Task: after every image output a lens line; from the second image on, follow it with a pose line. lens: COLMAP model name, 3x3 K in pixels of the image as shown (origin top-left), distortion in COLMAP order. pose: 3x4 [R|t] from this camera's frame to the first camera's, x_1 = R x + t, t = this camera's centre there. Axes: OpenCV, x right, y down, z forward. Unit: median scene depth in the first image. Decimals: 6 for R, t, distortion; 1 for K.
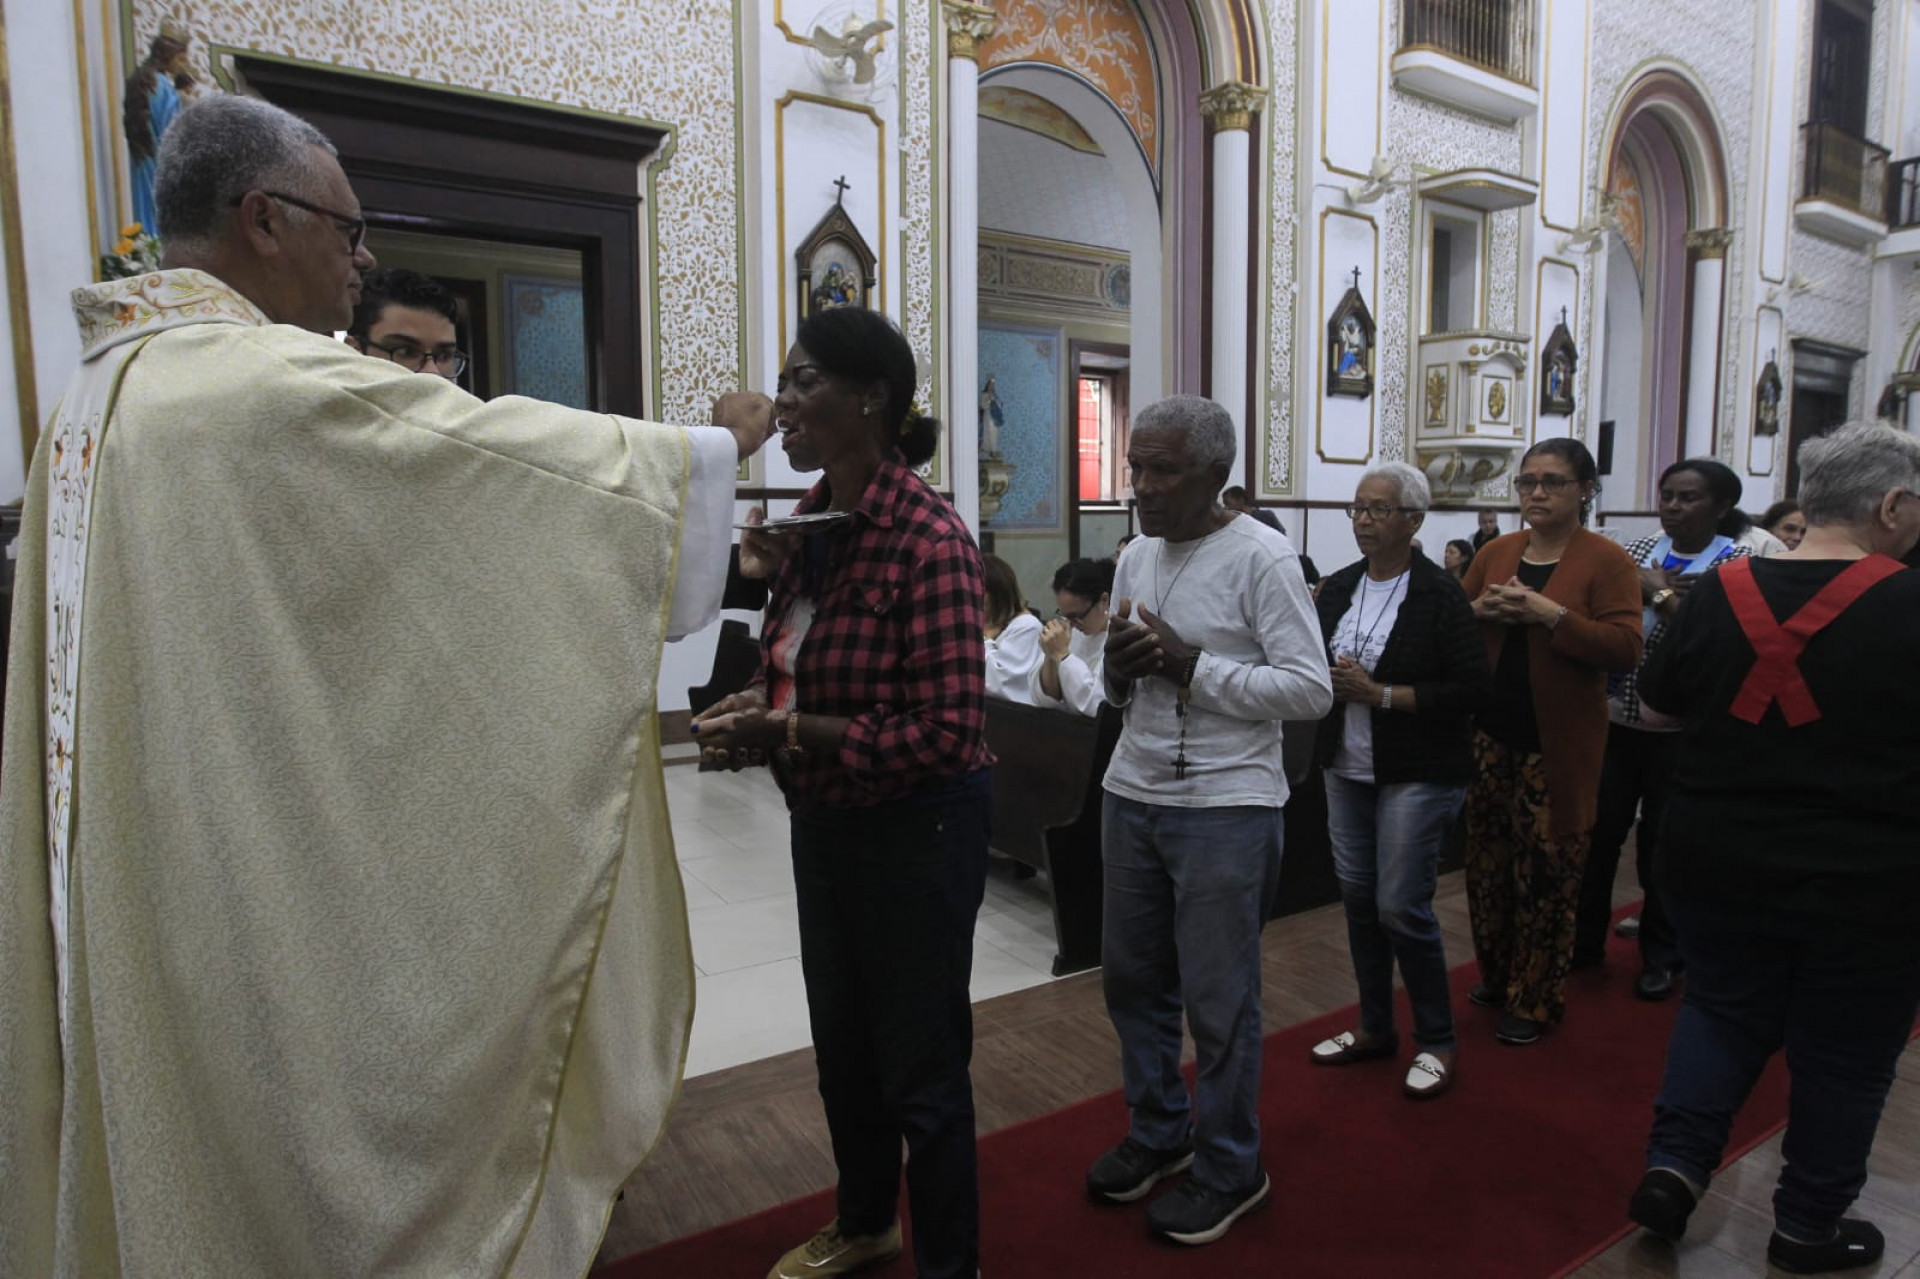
lens RADIAL K [[1120.2, 0, 978.2], [0, 1120.2, 641.1], [0, 0, 1]] dist [-0.049390, 0.018991]
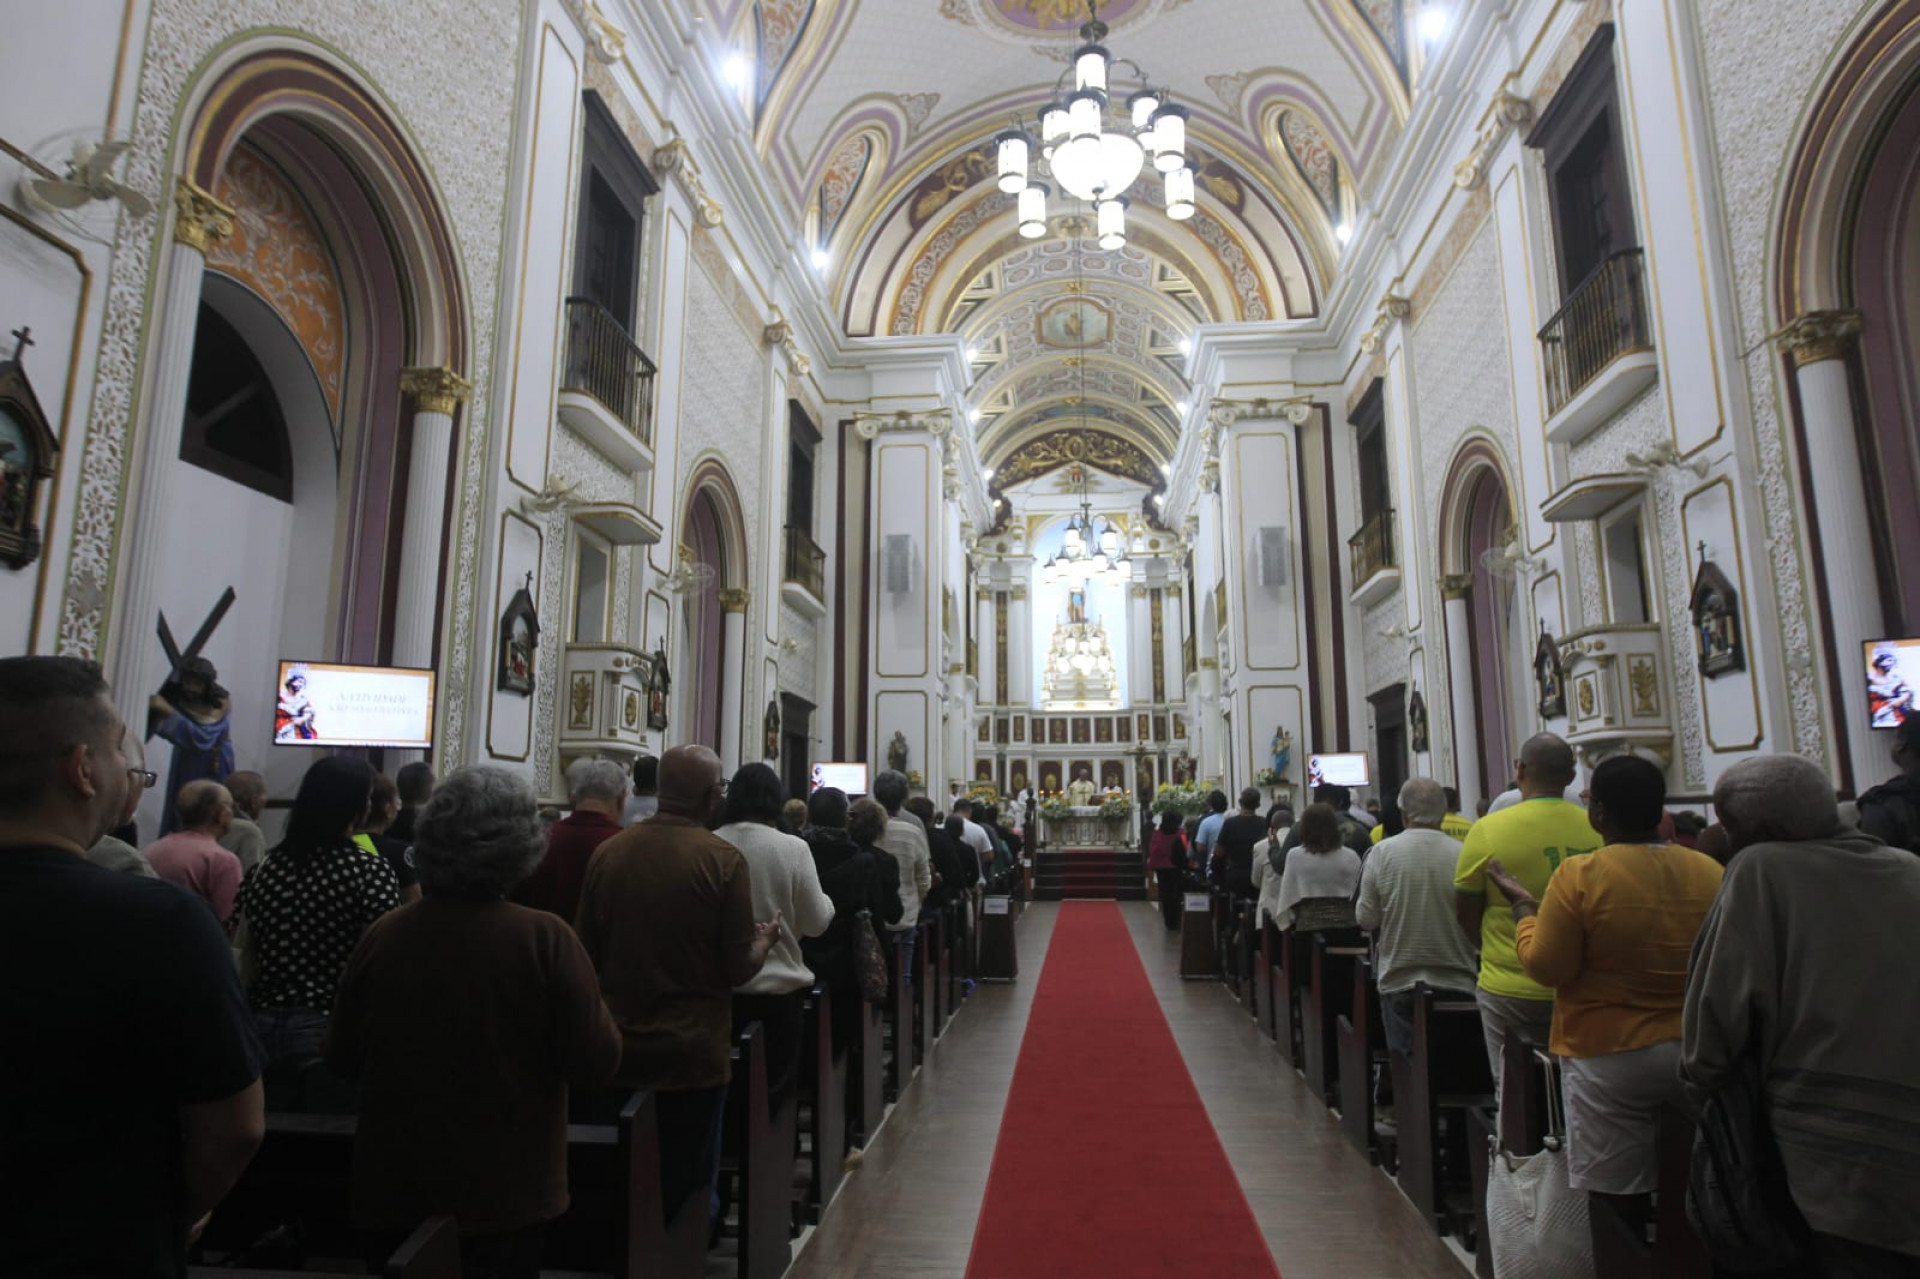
lens RADIAL K [[1120.2, 0, 970.3], [0, 1120.2, 643.9], [0, 0, 1]] dist [-0.049390, 0.018991]
pose [[0.621328, 0.136735, 0.771527, -0.179217], [0.085352, 0.966986, -0.240112, 0.012295], [-0.778888, 0.215040, 0.589145, 0.078265]]
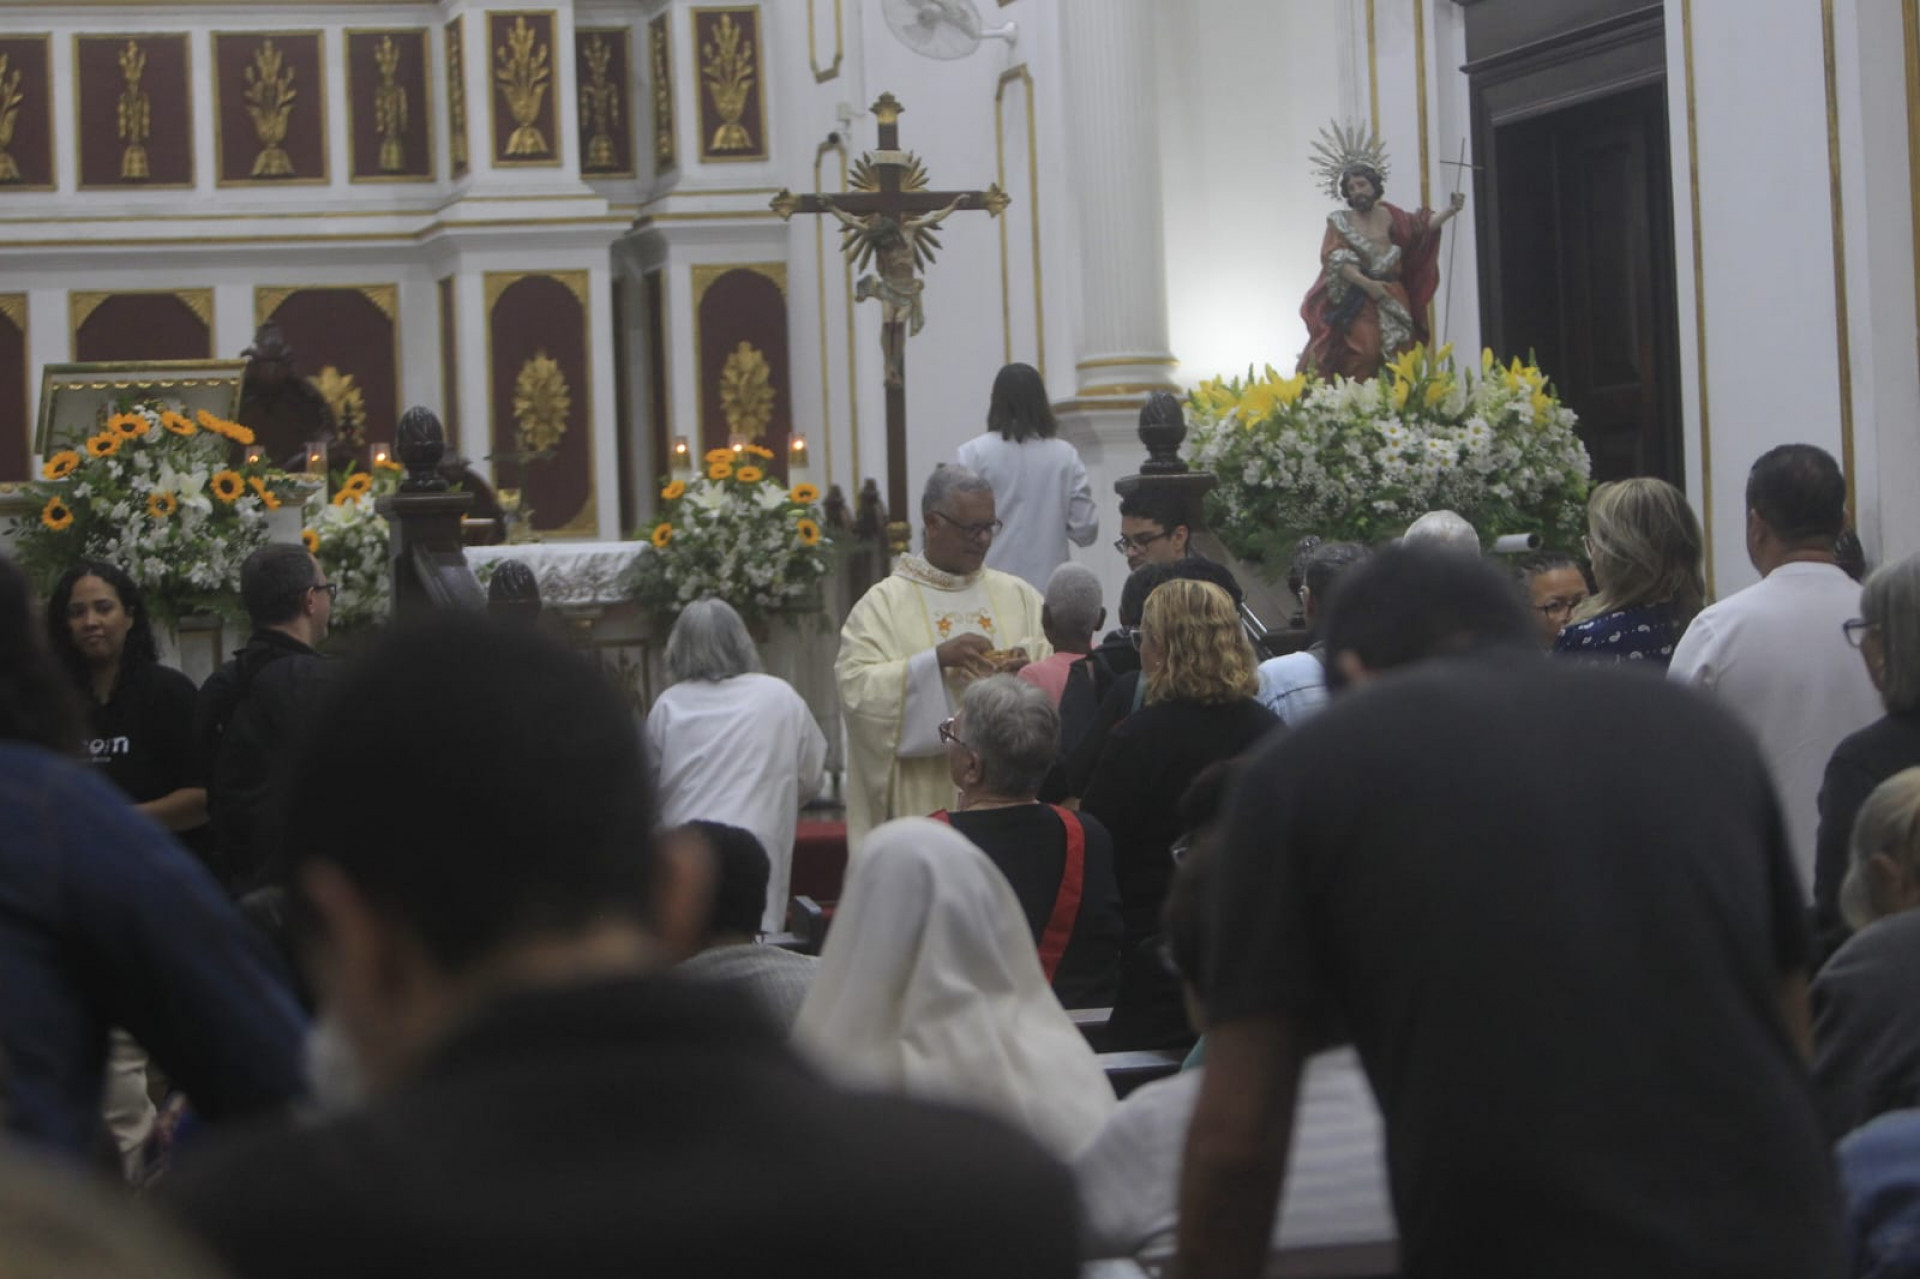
lens RADIAL K [[5603.2, 0, 923.5], [0, 5603.2, 724.7], [0, 0, 1]] dist [-0.312341, 0.000000]
pose [[0.281809, -0.008490, 0.959433, 0.125246], [0.143116, 0.989146, -0.033284, -0.066145], [-0.948737, 0.146690, 0.279966, 0.738844]]
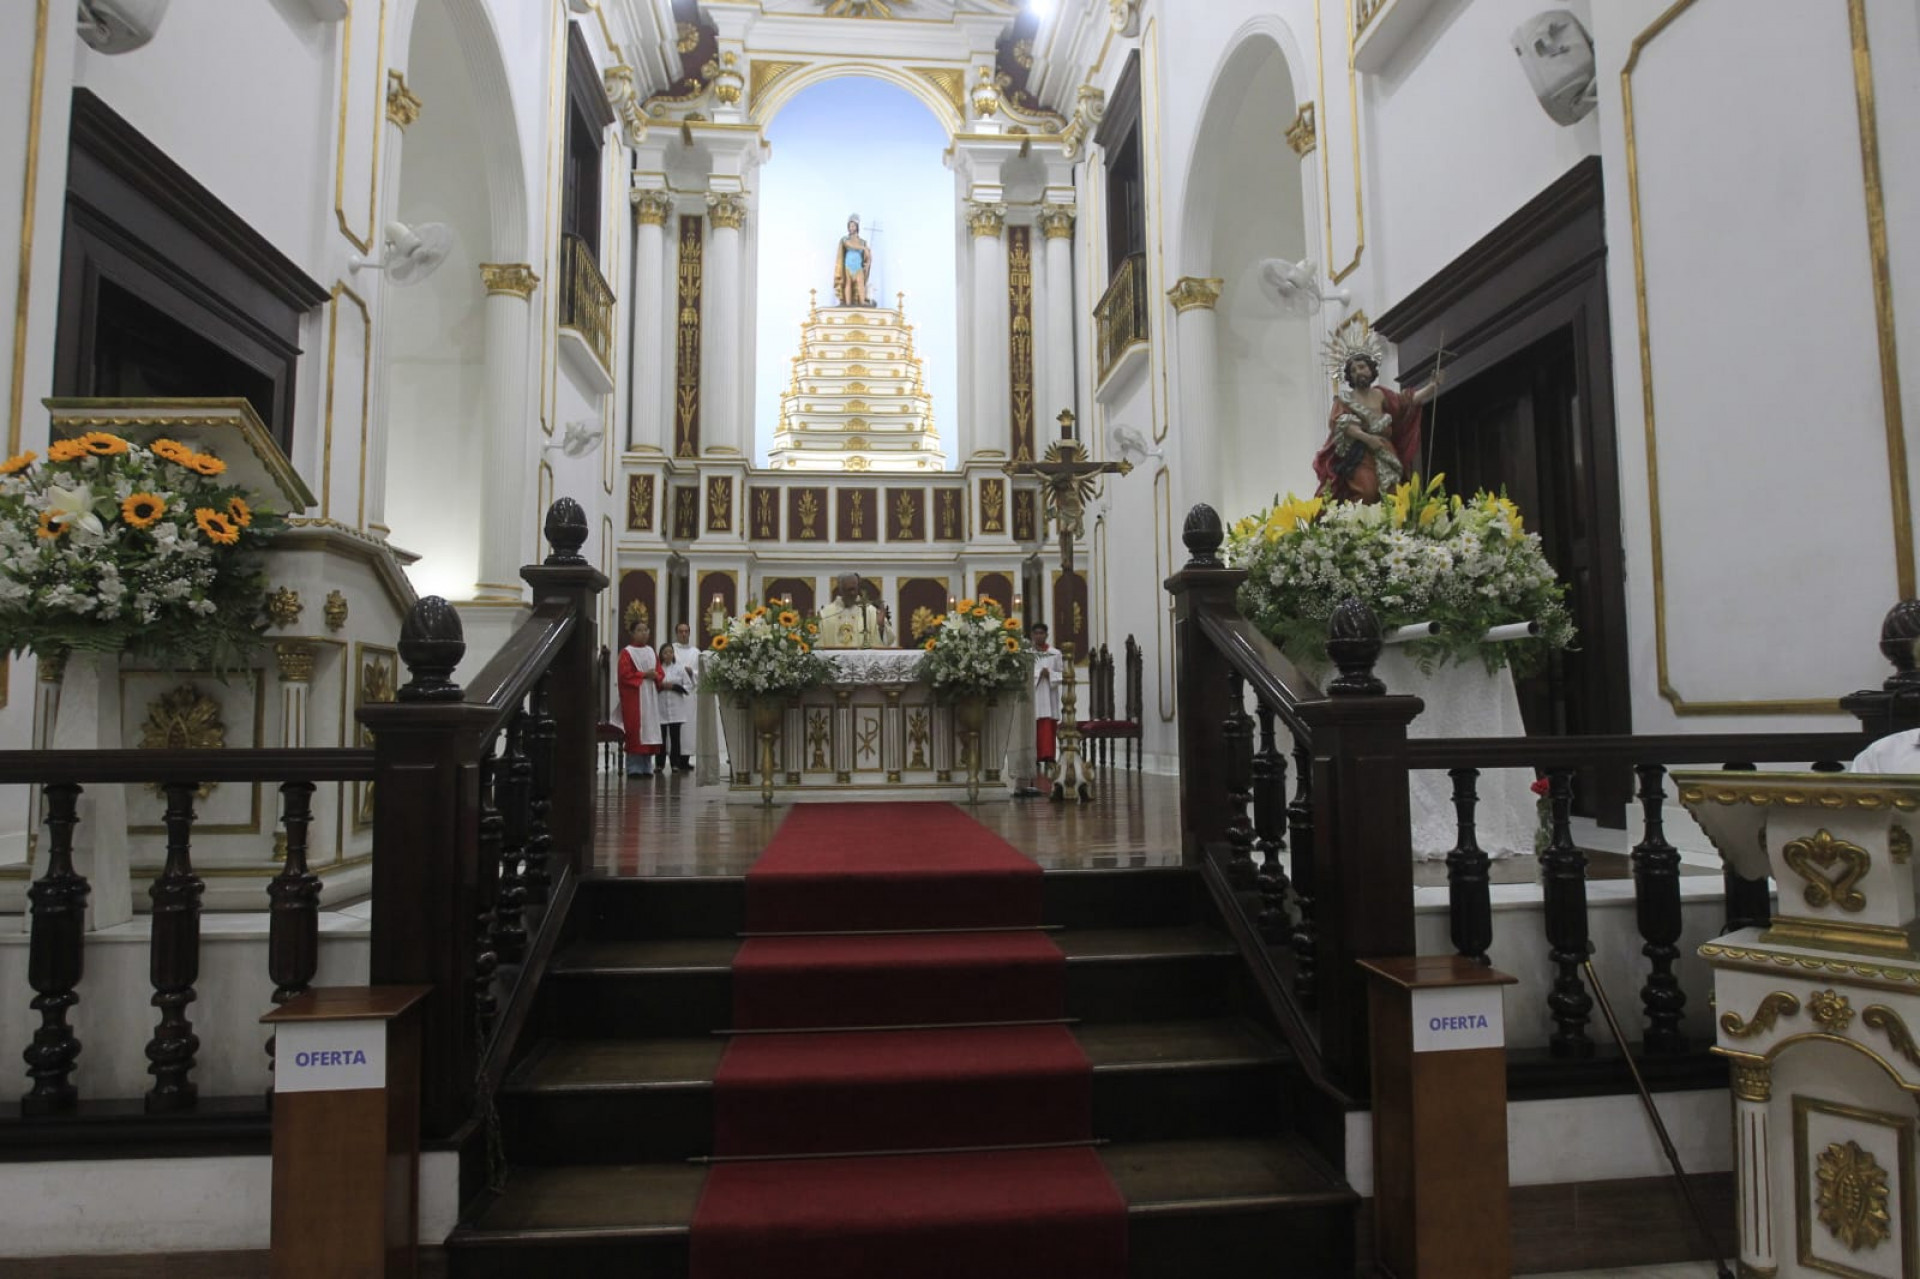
lens RADIAL K [[1134.1, 0, 960.1], [0, 1134.1, 642.2], [0, 0, 1]] dist [-0.073950, 0.002922]
pose [[0.462213, 0.067926, 0.884163, 1.276496], [0.104520, 0.985939, -0.130384, -0.113334], [-0.880588, 0.152678, 0.448614, 1.008599]]
